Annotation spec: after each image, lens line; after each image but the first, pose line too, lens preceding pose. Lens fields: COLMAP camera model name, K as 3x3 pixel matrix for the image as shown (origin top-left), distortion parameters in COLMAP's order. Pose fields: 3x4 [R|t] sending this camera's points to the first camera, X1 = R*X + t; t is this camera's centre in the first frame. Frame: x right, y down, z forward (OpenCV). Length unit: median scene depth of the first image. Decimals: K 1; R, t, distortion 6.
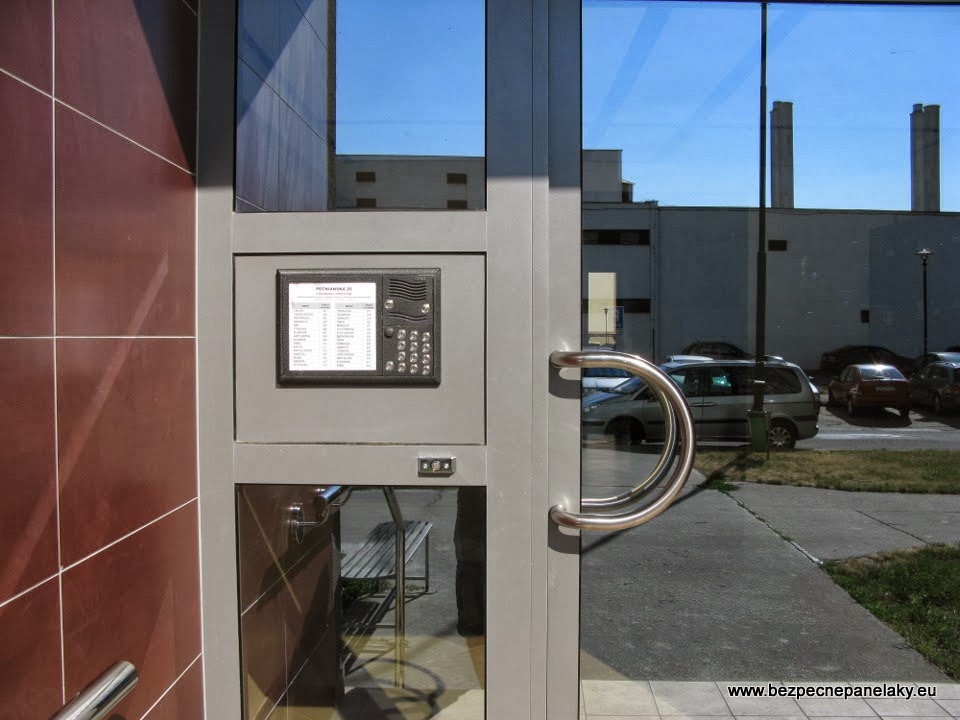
lens RADIAL K [[955.6, 0, 480.0], [0, 955.6, 360.0], [0, 0, 1]] dist [0.001297, 0.000277]
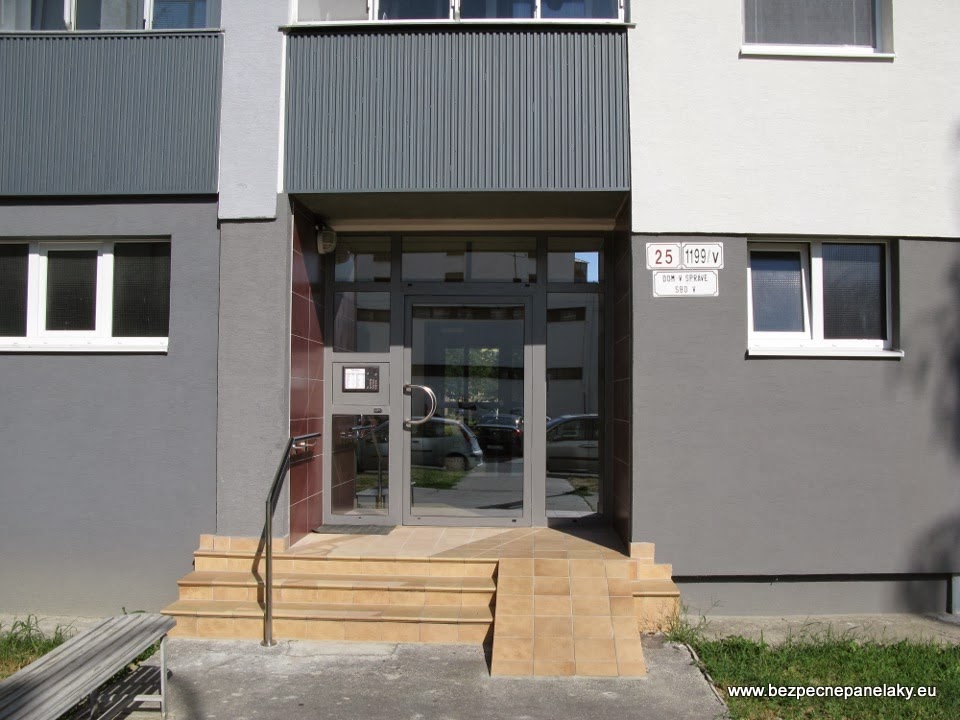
lens RADIAL K [[975.8, 0, 480.0], [0, 975.8, 360.0], [0, 0, 1]] dist [-0.288241, 0.000405]
pose [[0.999599, 0.005811, 0.027720, 0.296708], [-0.003880, 0.997595, -0.069204, 0.186564], [-0.028055, 0.069069, 0.997217, -3.481004]]
